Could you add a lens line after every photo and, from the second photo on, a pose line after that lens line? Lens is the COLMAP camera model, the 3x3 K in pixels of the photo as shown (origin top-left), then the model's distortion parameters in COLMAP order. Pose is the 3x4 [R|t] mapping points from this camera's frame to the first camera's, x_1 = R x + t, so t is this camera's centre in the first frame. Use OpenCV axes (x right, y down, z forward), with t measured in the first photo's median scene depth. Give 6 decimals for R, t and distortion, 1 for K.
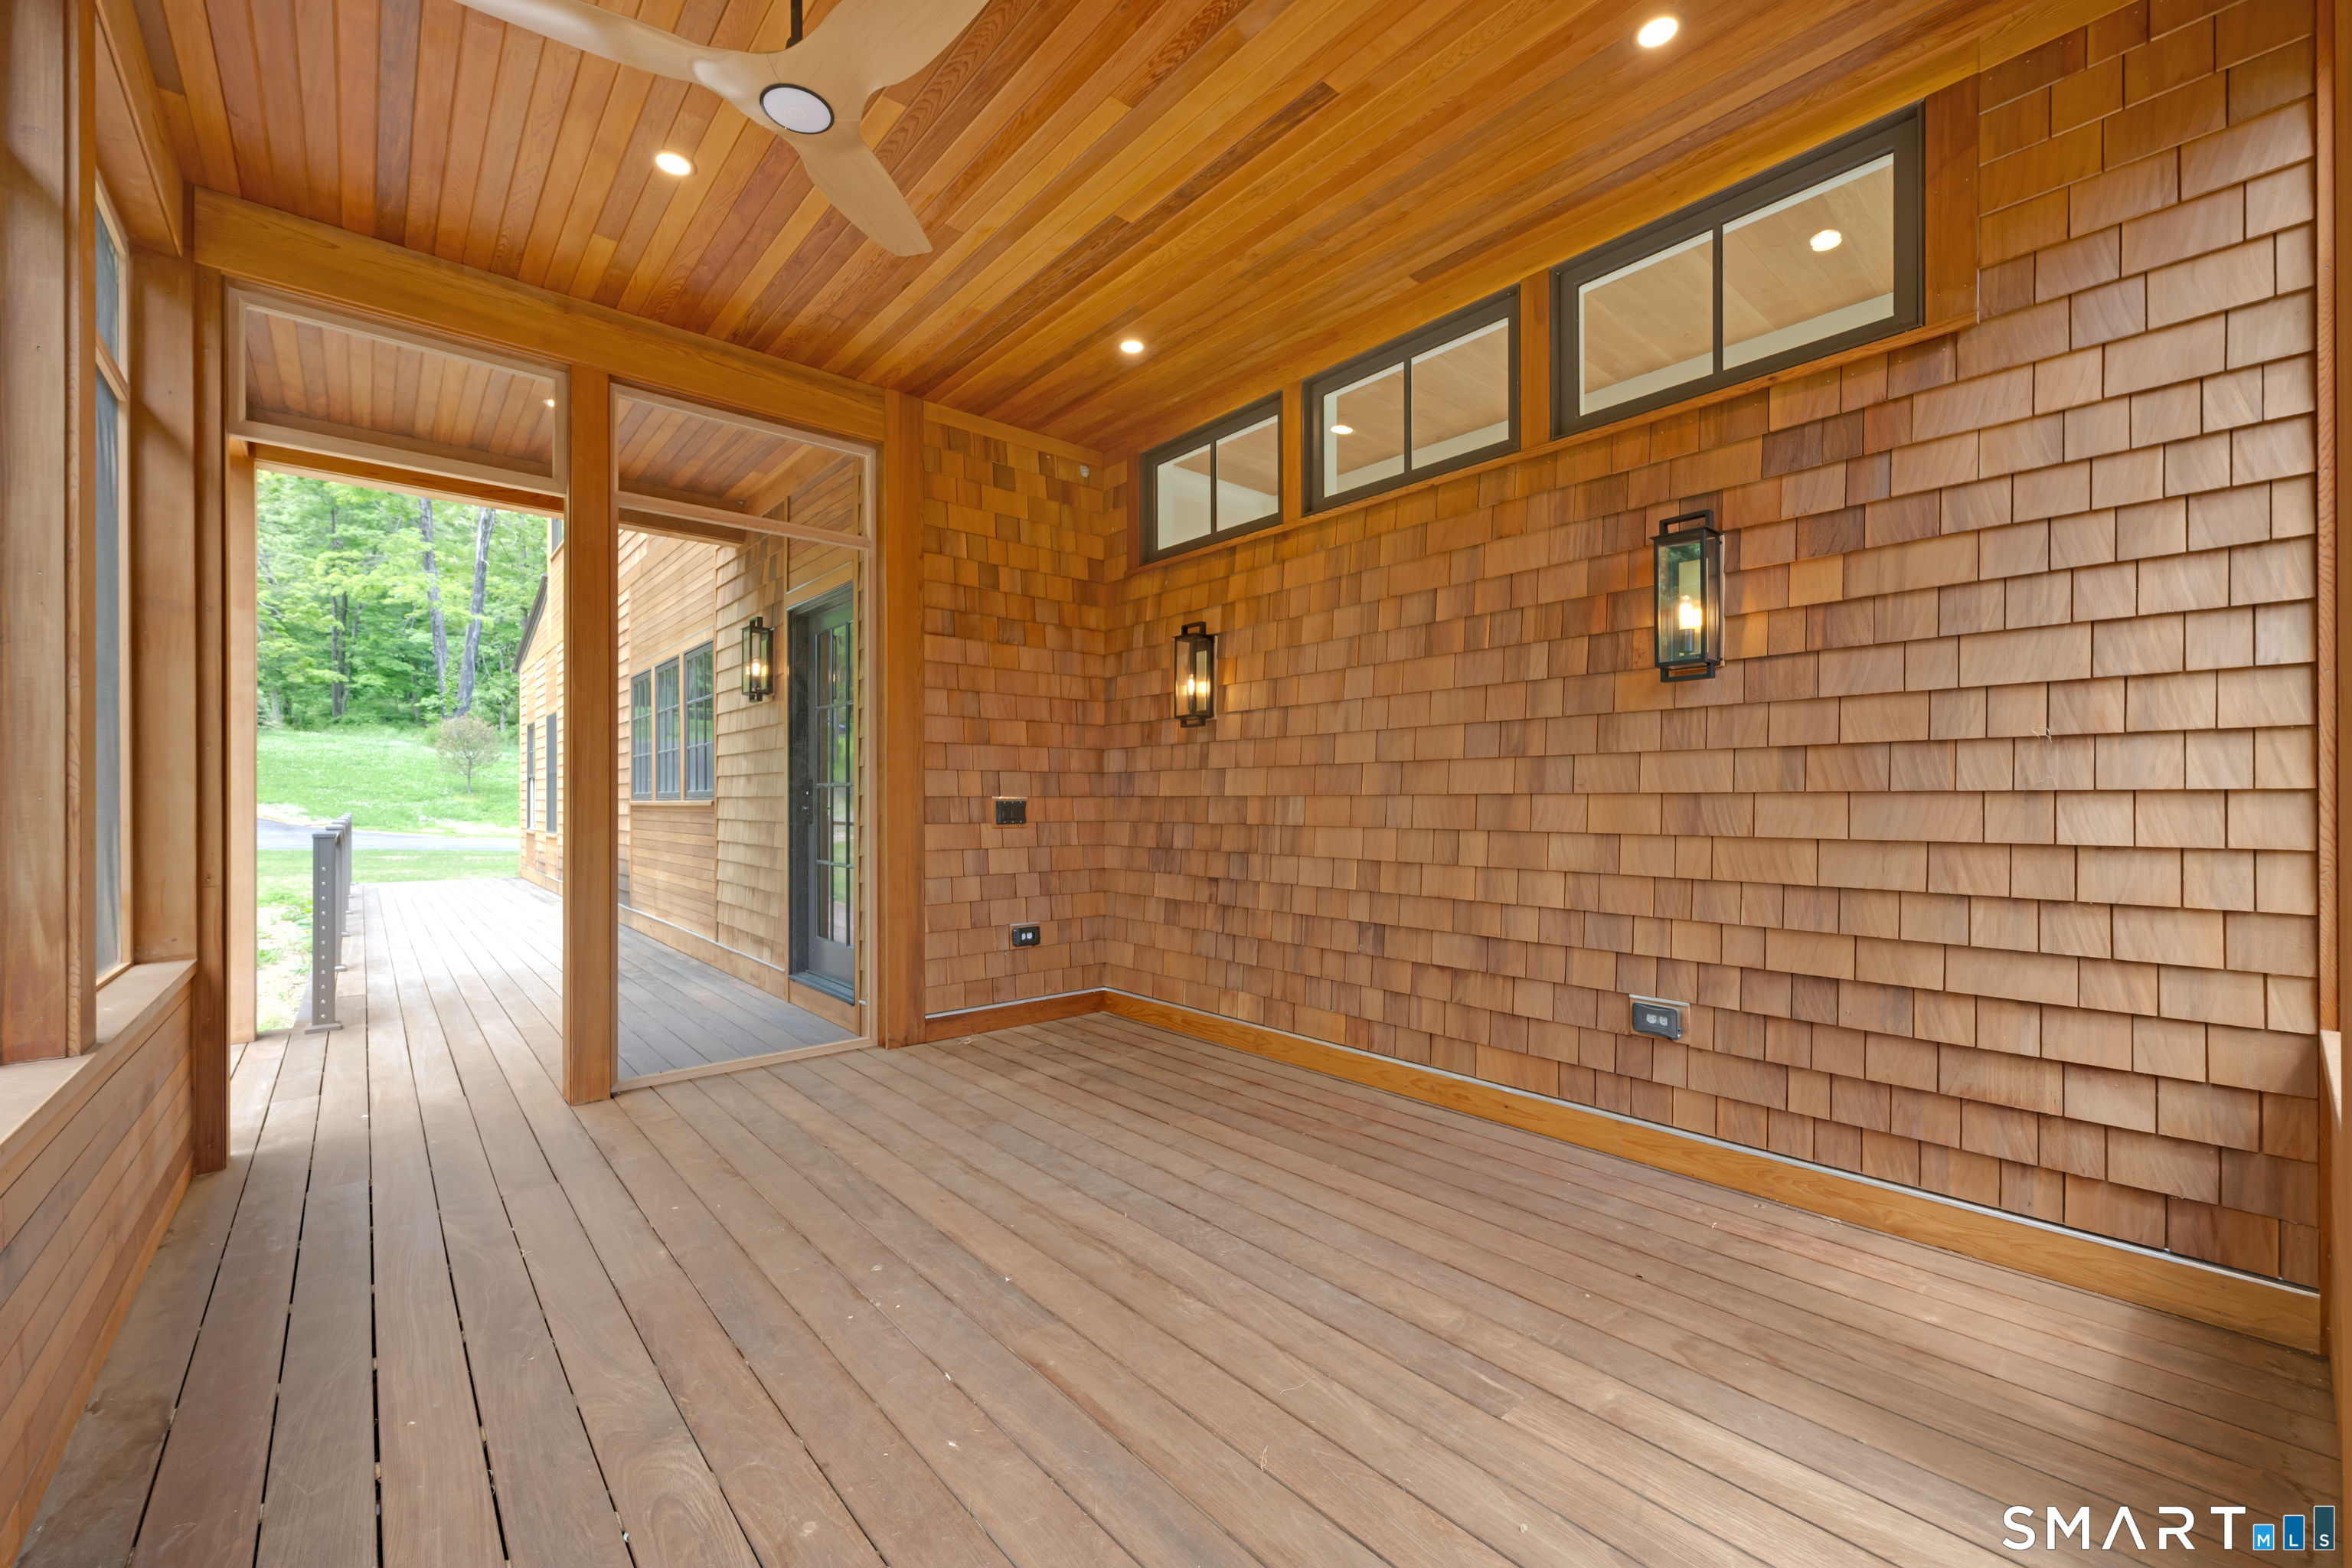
lens RADIAL K [[940.3, 0, 1169.5], [0, 940.3, 798.6], [0, 0, 1]] dist [-0.002057, 0.000231]
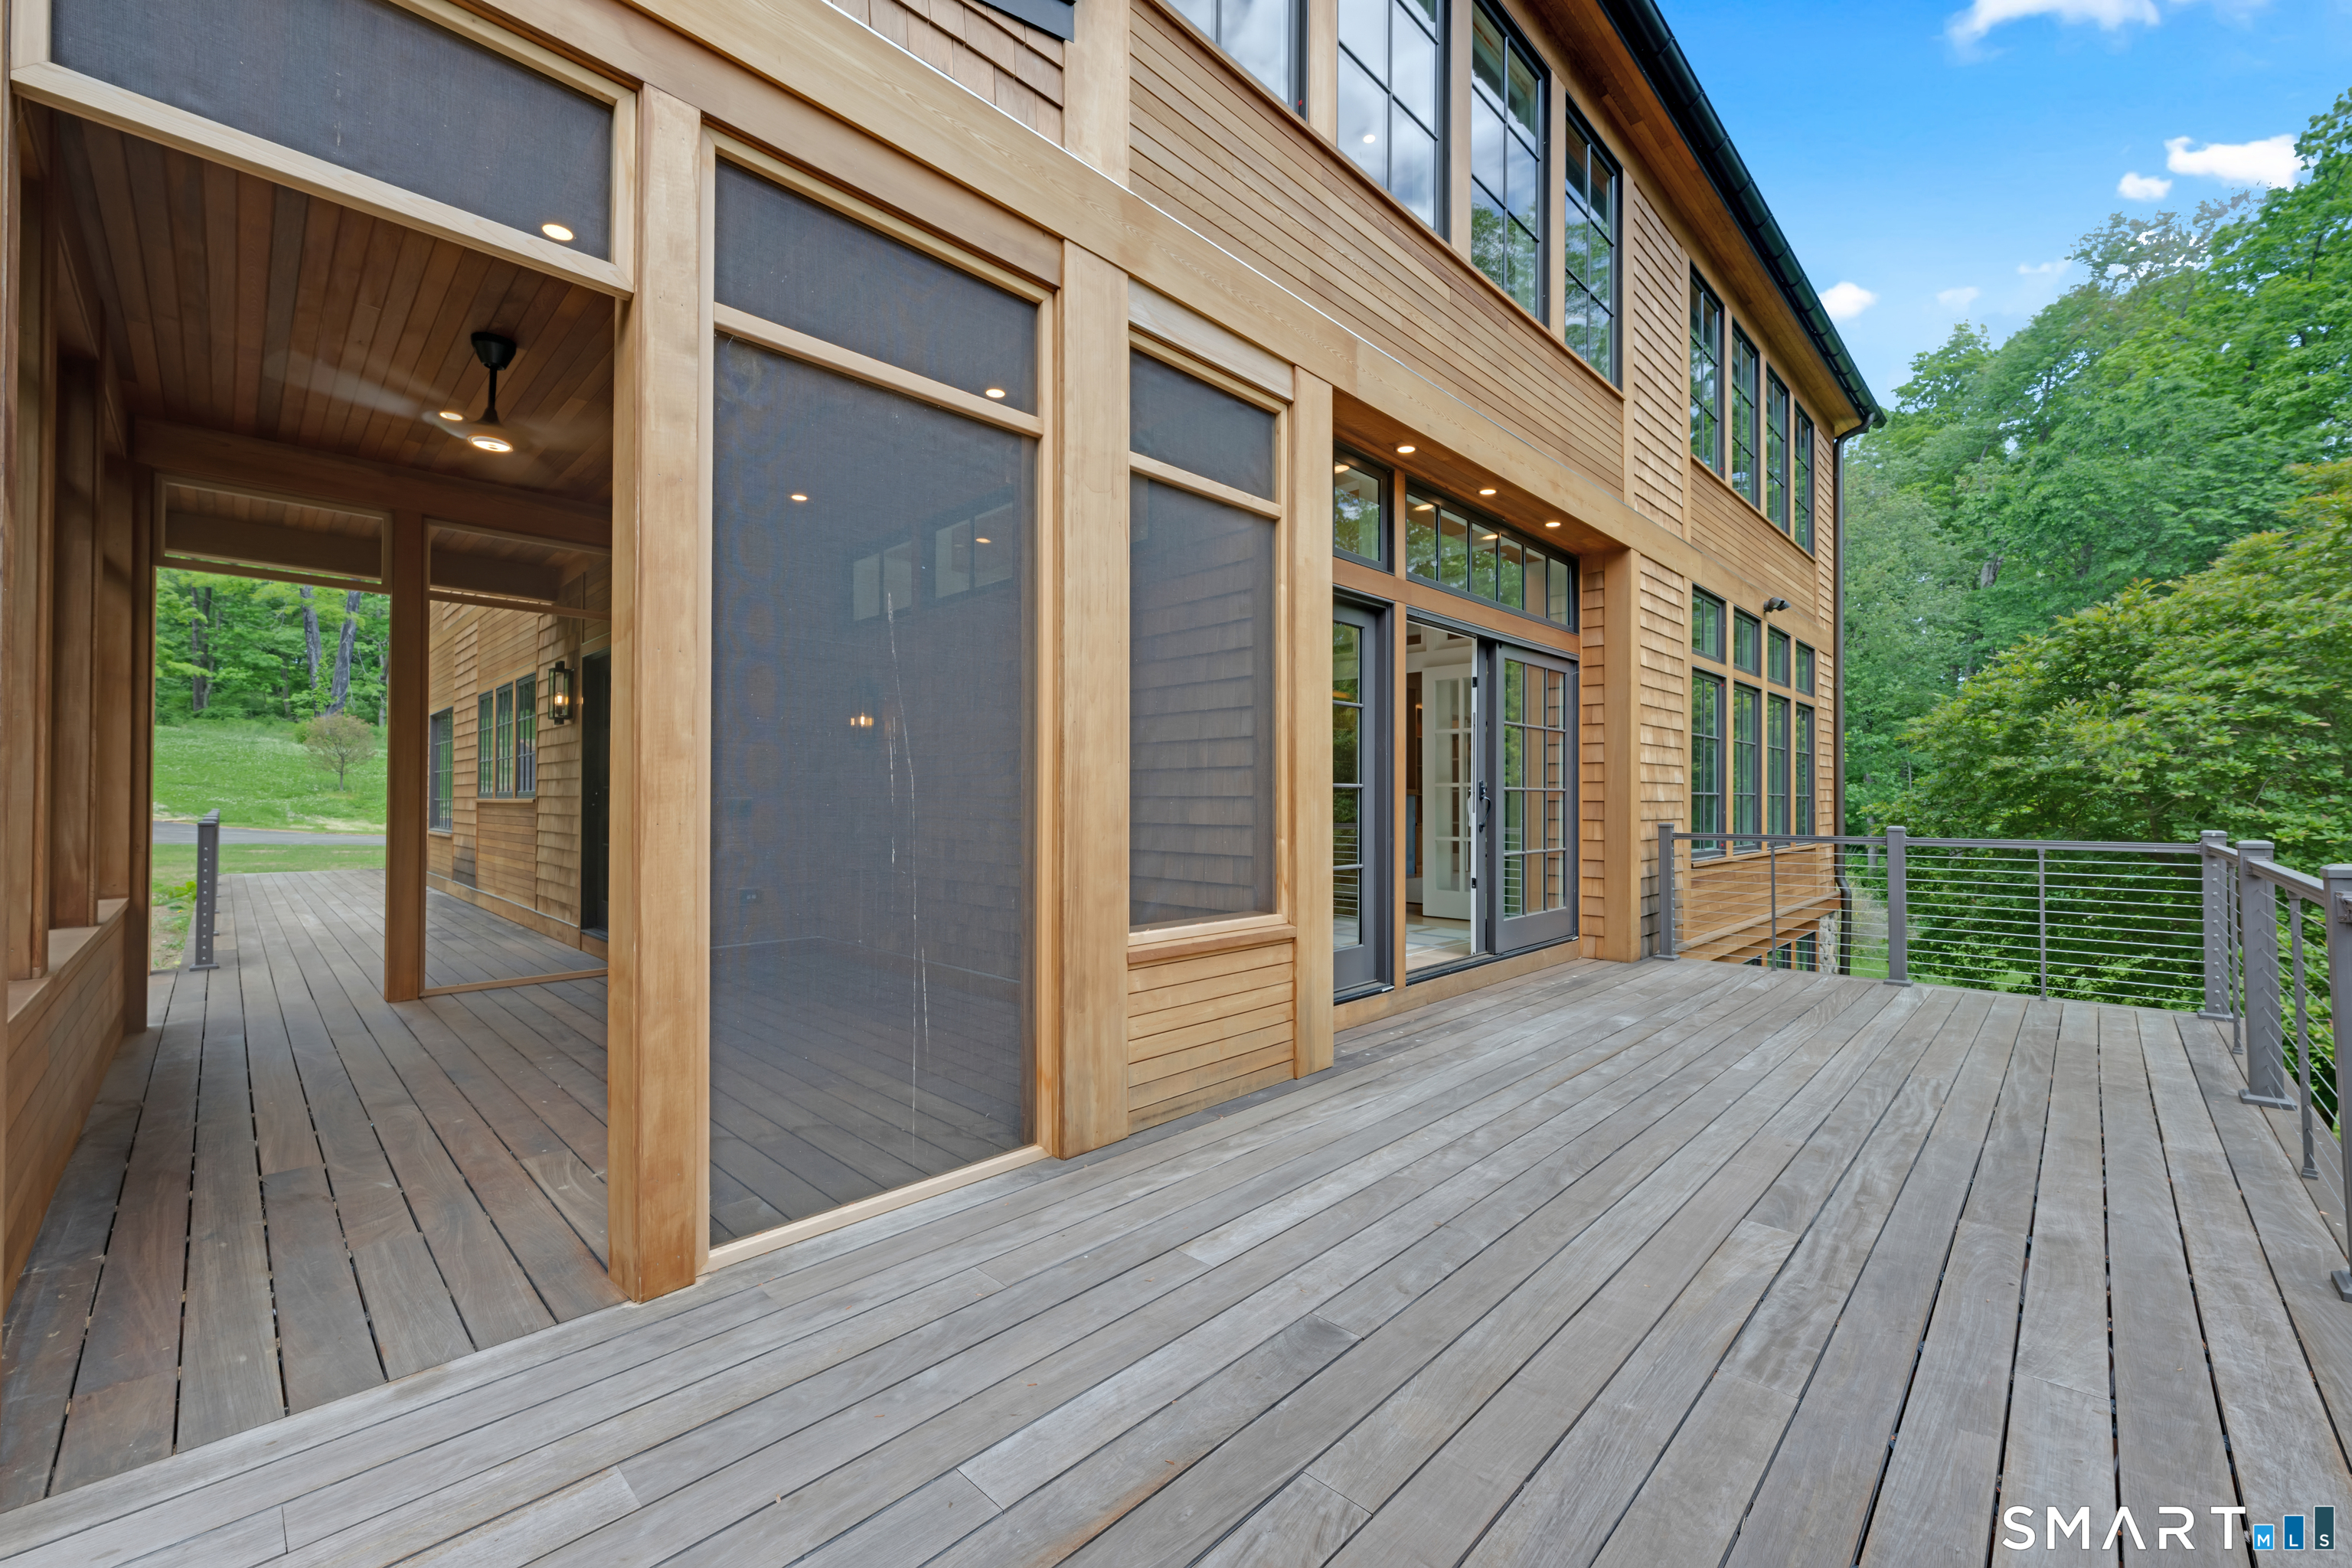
lens RADIAL K [[940.3, 0, 1184.7], [0, 940.3, 787.5], [0, 0, 1]] dist [-0.002057, 0.000231]
pose [[0.996120, 0.004185, 0.087909, 0.271521], [-0.003246, 0.999936, -0.010822, -0.002317], [-0.087948, 0.010495, 0.996070, -0.333627]]
